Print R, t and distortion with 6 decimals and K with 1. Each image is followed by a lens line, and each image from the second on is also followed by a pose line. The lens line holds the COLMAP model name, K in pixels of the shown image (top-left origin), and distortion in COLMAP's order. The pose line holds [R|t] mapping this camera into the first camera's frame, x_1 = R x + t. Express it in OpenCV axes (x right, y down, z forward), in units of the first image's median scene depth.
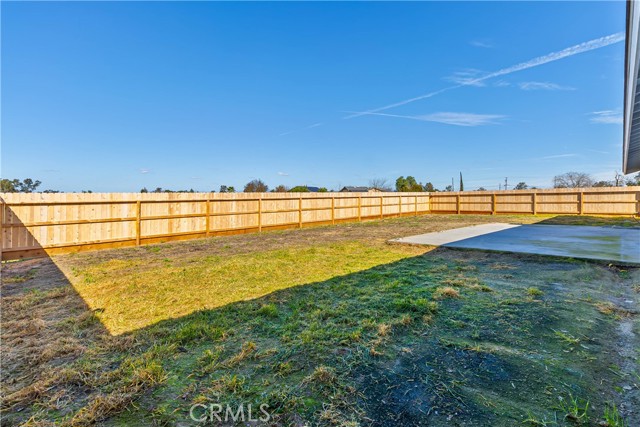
lens RADIAL K [[296.6, 0, 313.2], [0, 296.6, 208.7], [0, 0, 1]] dist [0.003094, 0.002066]
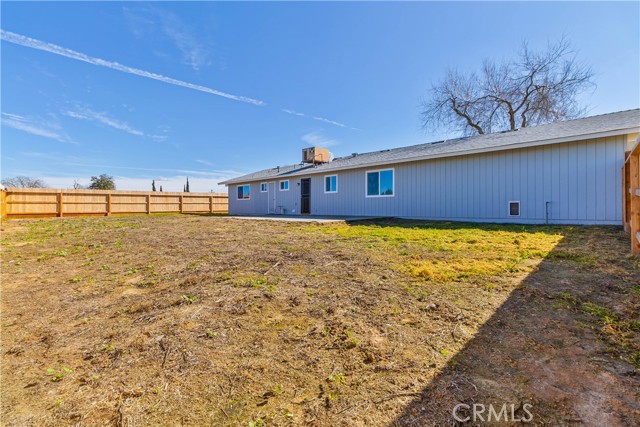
lens RADIAL K [[296.6, 0, 318.4], [0, 296.6, 211.1], [0, 0, 1]] dist [0.003094, 0.002066]
pose [[0.019745, -0.020163, 0.999602, -0.307357], [0.013889, 0.999706, 0.019891, -0.004844], [-0.999709, 0.013490, 0.020019, 0.323659]]
